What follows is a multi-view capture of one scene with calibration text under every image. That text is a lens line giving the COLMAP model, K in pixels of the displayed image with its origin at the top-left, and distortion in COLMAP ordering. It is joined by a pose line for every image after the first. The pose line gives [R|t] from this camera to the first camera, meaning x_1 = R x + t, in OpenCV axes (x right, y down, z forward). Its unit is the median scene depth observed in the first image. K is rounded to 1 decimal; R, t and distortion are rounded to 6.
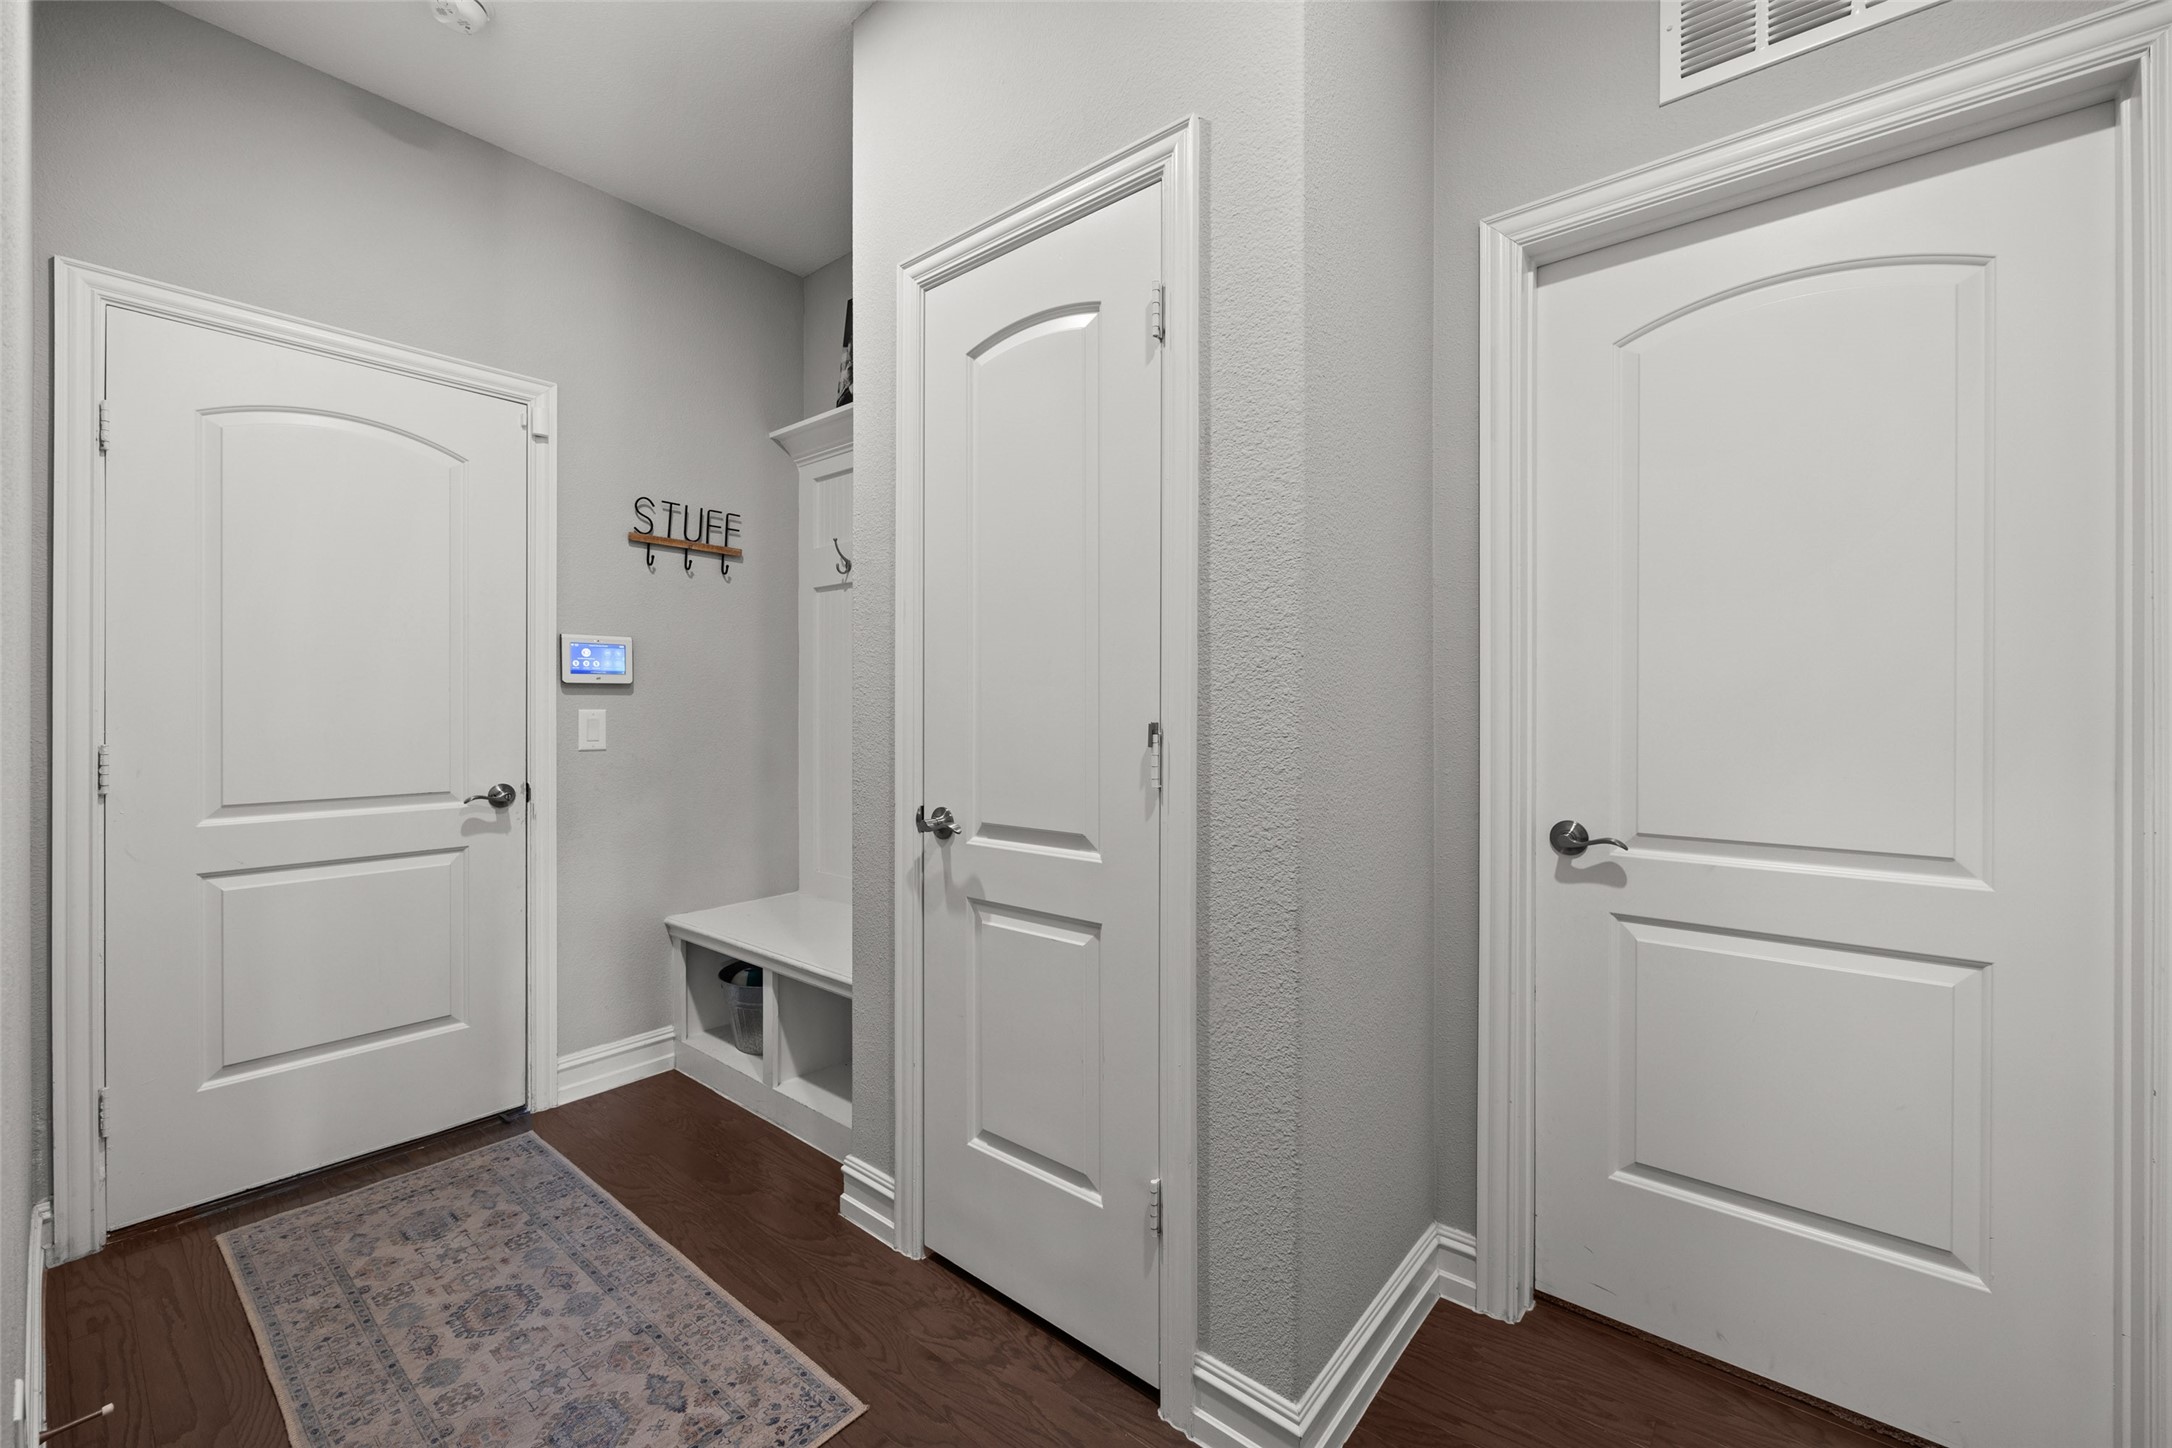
lens RADIAL K [[870.8, 0, 1086.3], [0, 870.8, 714.1], [0, 0, 1]] dist [-0.003756, -0.000183]
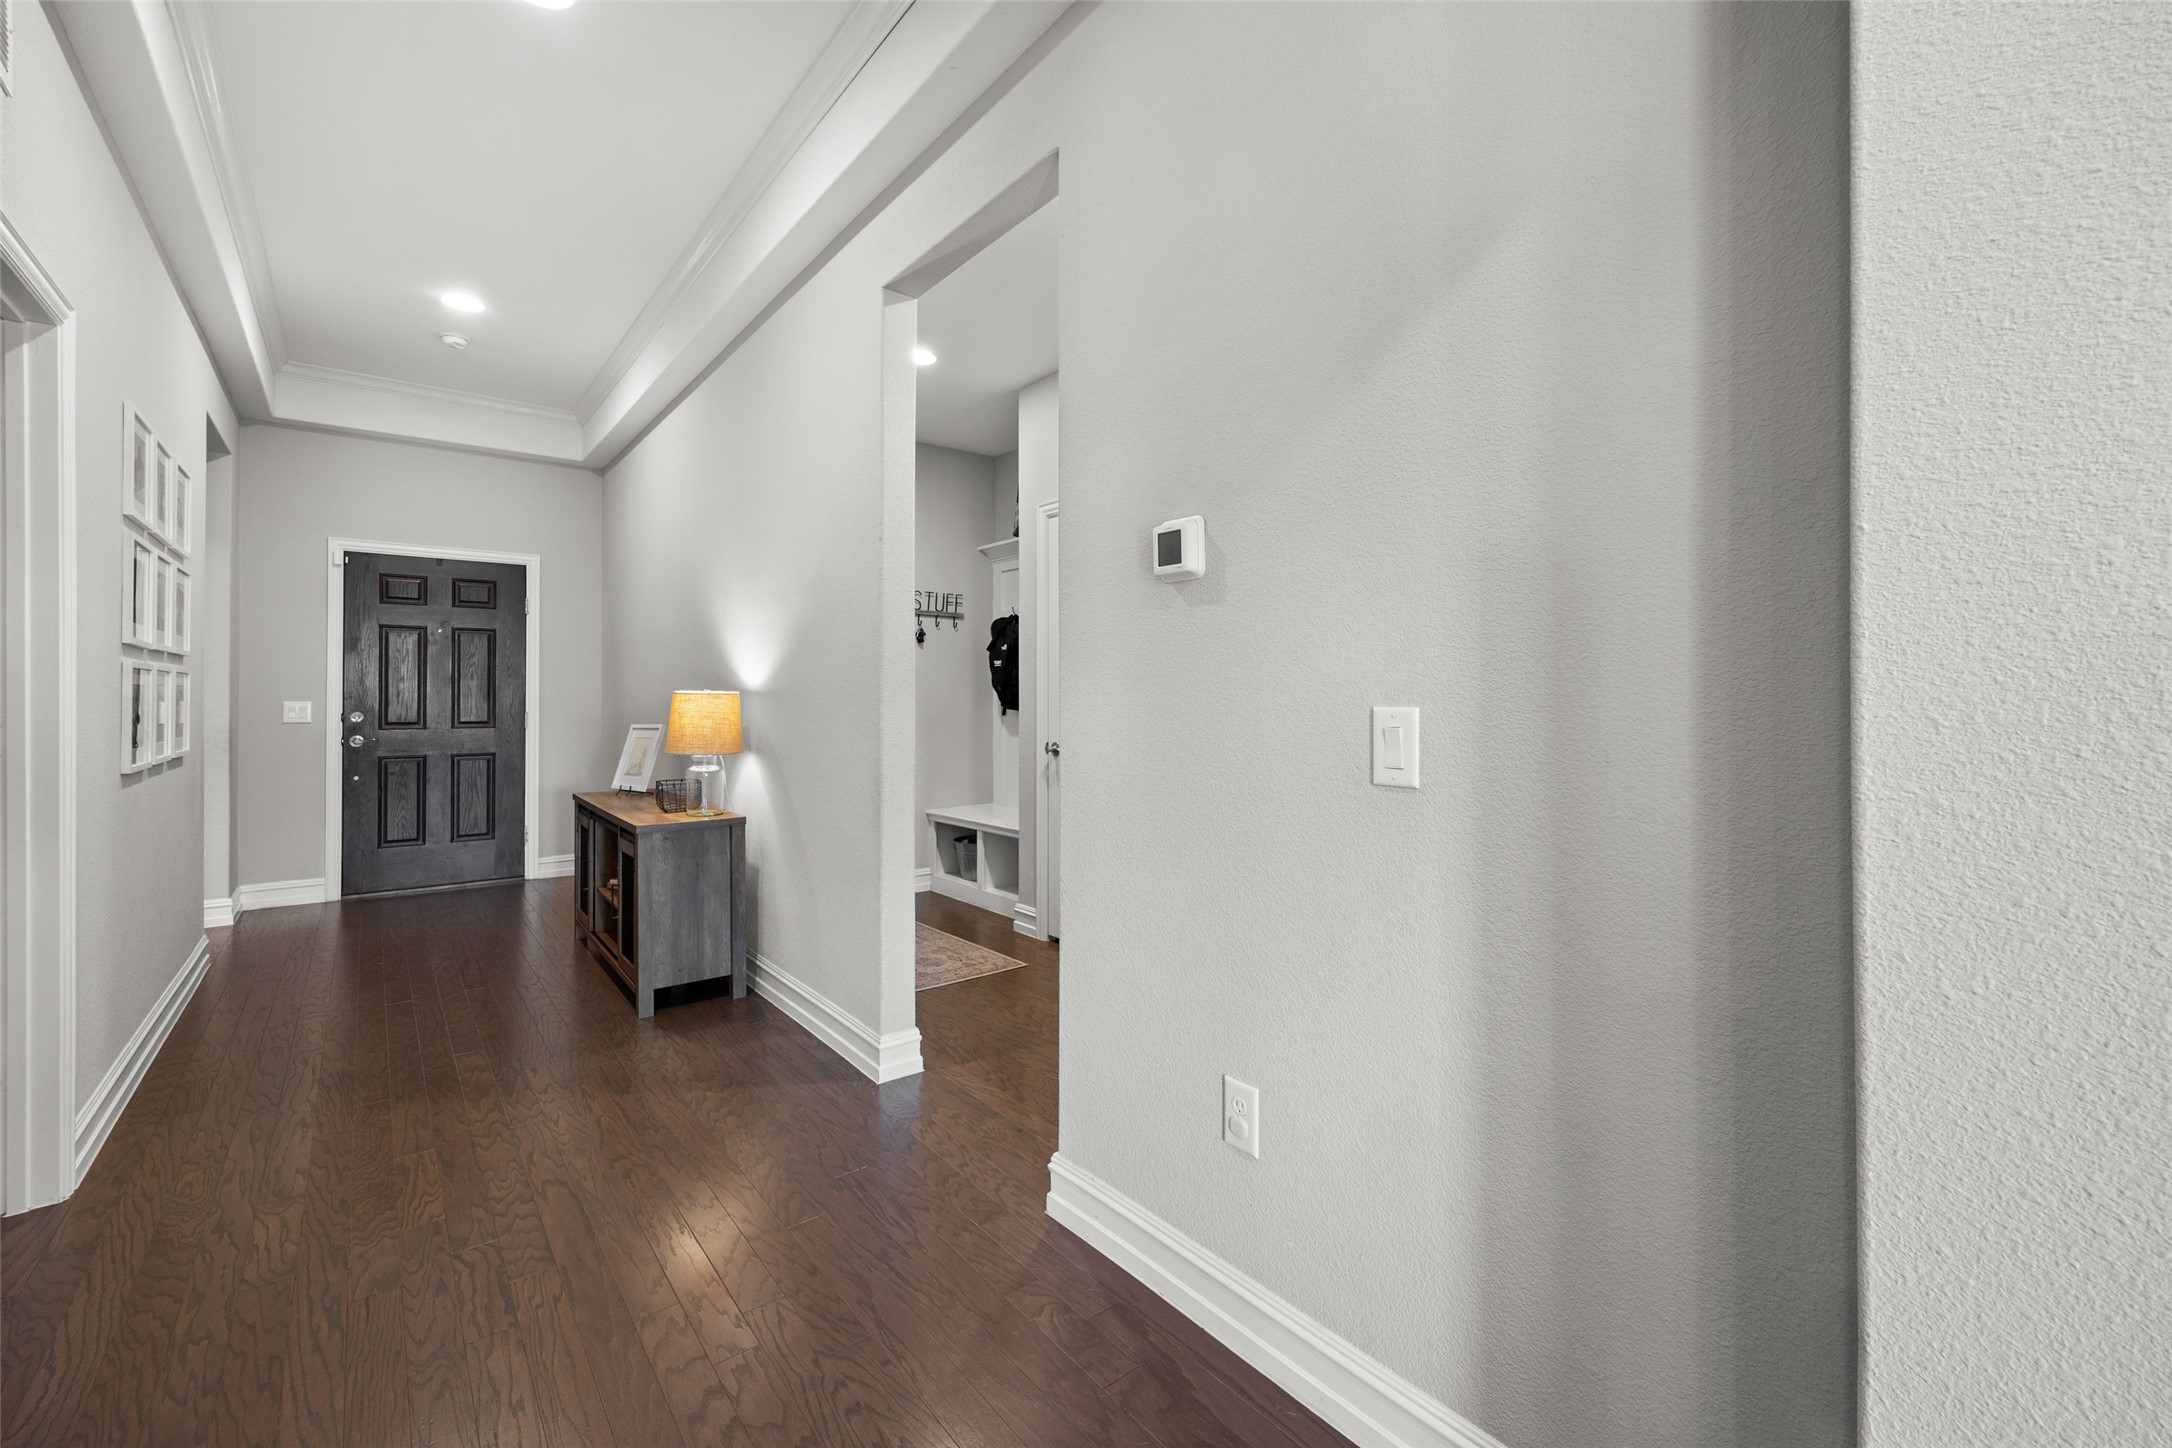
lens RADIAL K [[894.5, 0, 1086.0], [0, 894.5, 699.2], [0, 0, 1]] dist [0.000356, -0.000070]
pose [[0.978858, -0.001945, -0.204530, 0.286682], [0.000244, 0.999965, -0.008337, 0.008956], [0.204539, 0.008111, 0.978825, -0.937831]]
